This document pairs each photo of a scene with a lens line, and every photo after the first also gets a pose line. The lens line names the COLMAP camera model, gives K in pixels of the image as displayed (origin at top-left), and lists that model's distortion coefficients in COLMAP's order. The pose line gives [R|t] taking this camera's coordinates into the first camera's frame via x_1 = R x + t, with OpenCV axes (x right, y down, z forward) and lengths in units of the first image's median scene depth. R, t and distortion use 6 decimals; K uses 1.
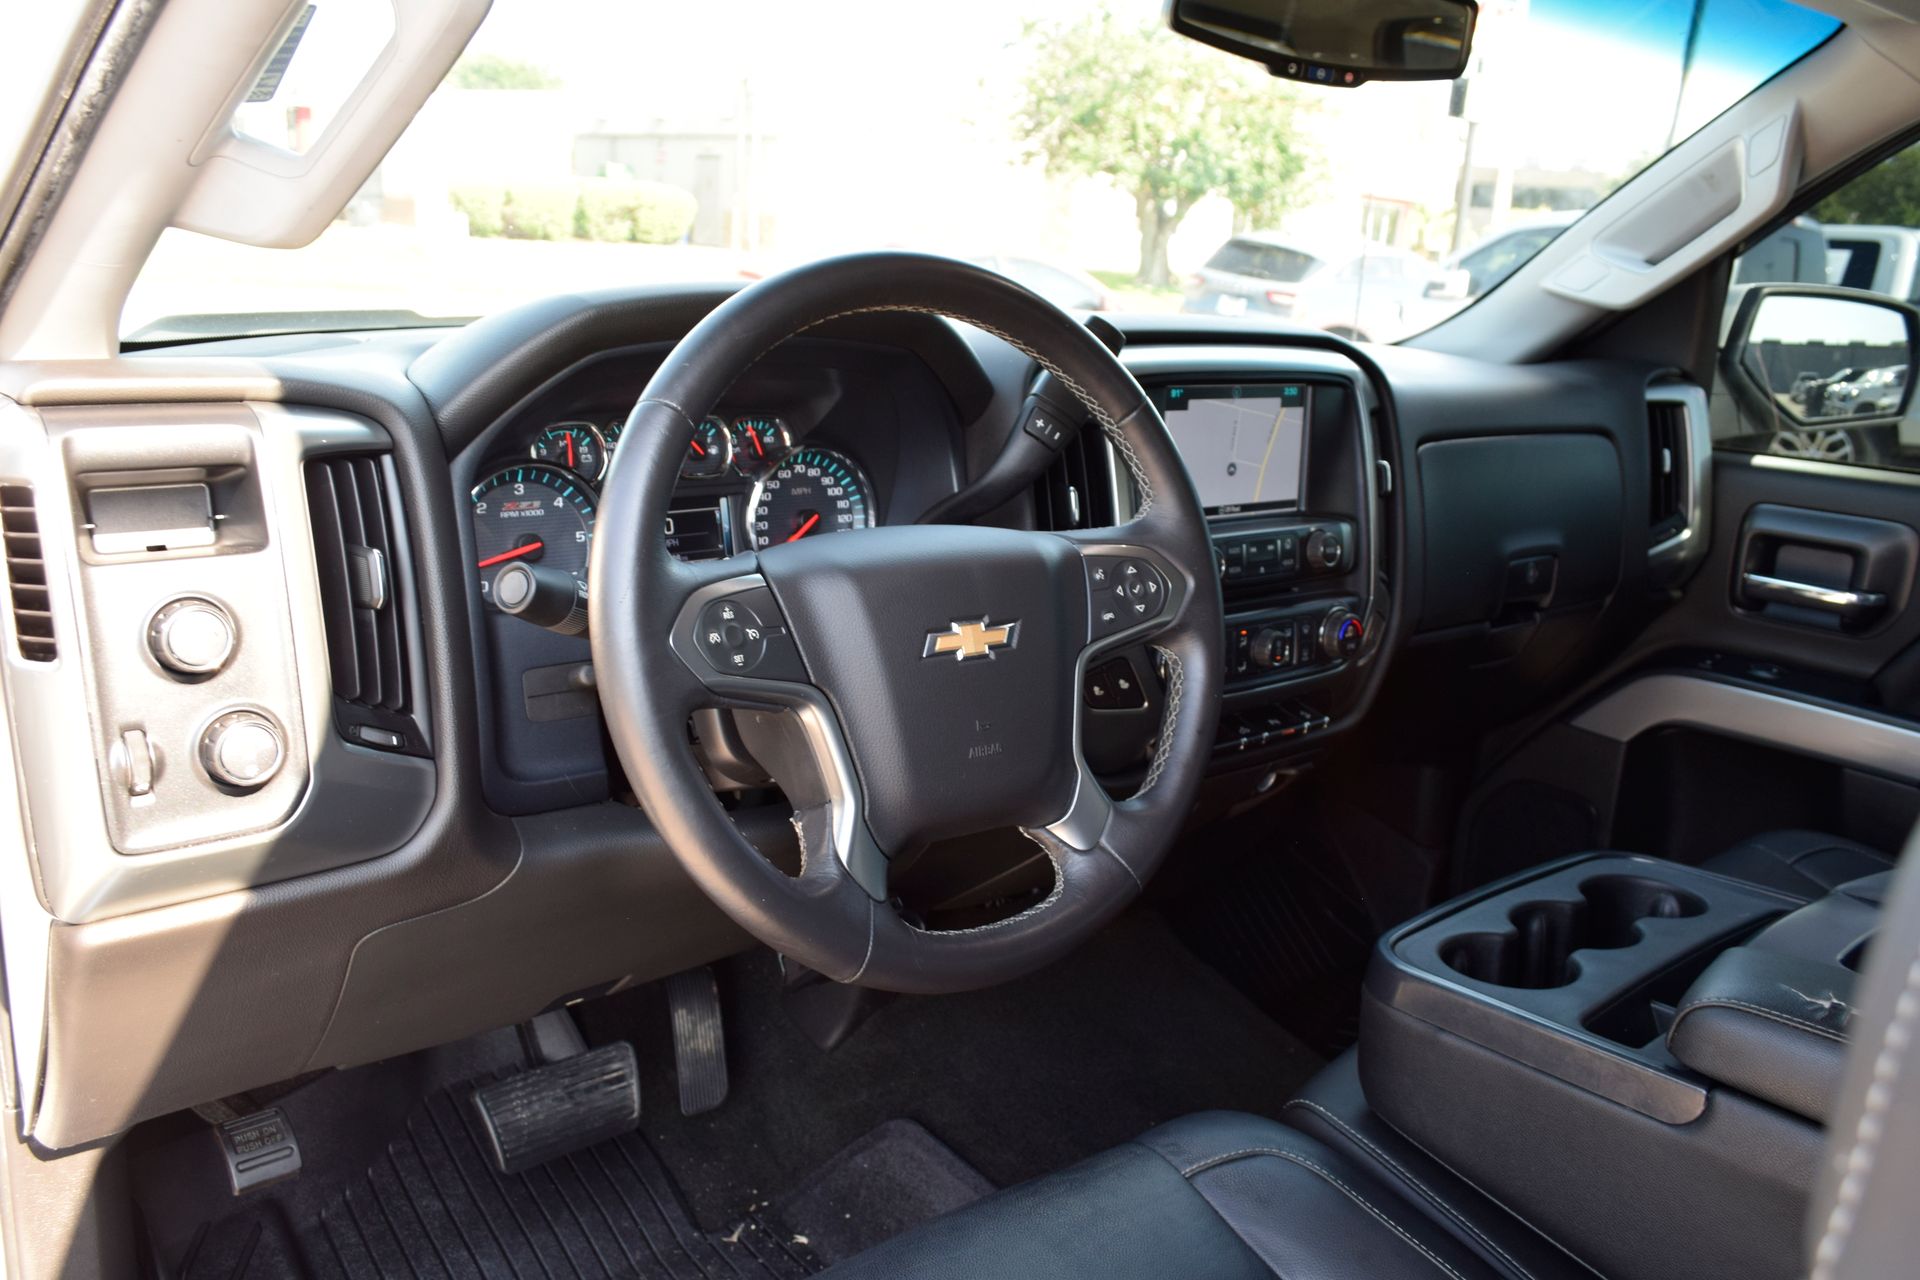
lens RADIAL K [[1490.0, 0, 985.2], [0, 1490.0, 640.9], [0, 0, 1]] dist [-0.015904, -0.004992]
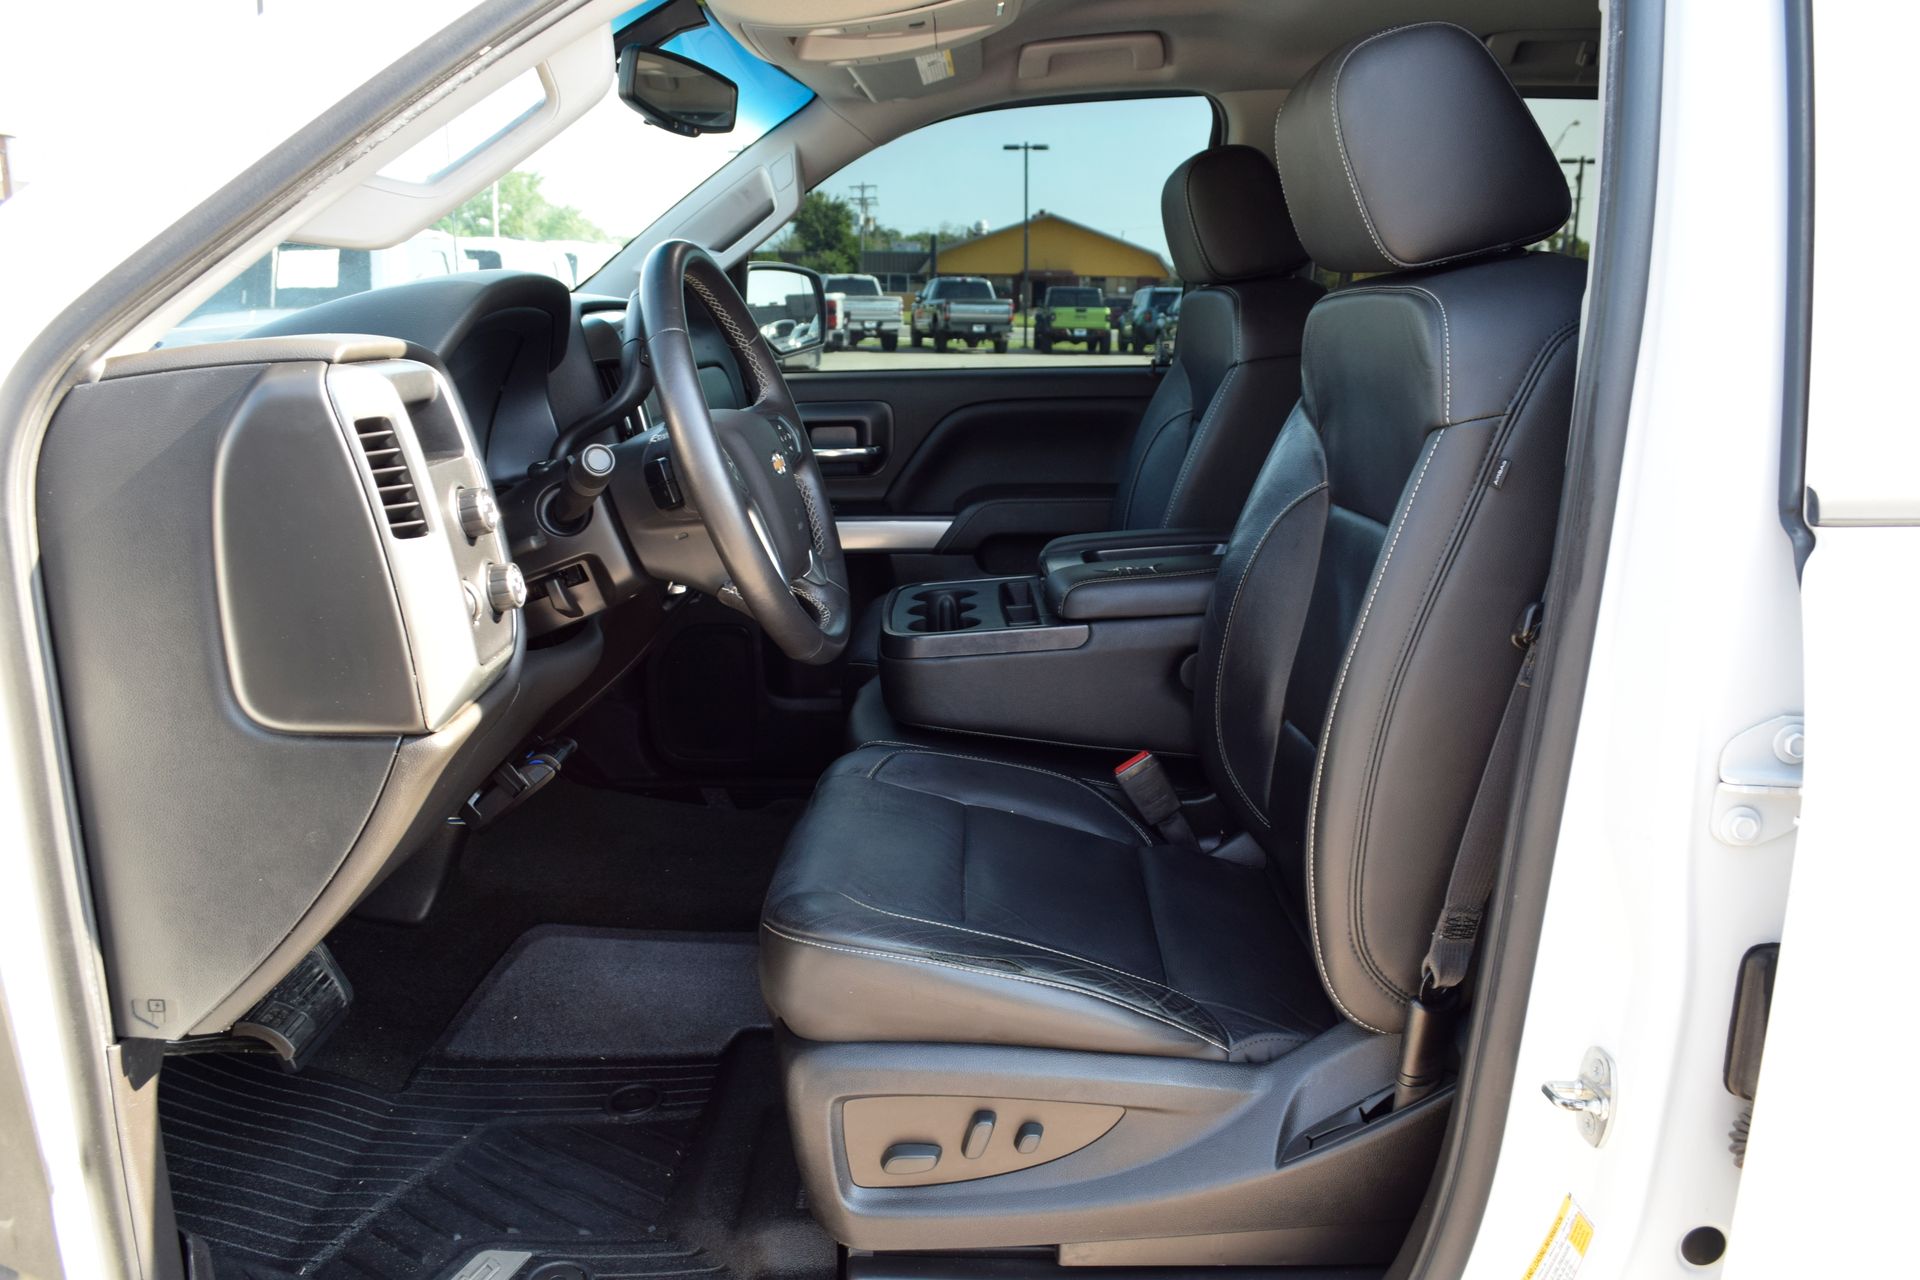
lens RADIAL K [[1490.0, 0, 985.2], [0, 1490.0, 640.9], [0, 0, 1]] dist [-0.015904, -0.004992]
pose [[0.621609, -0.230675, 0.748593, -0.726558], [0.238175, 0.966069, 0.099917, 0.048521], [-0.746241, 0.116187, 0.655458, -0.167330]]
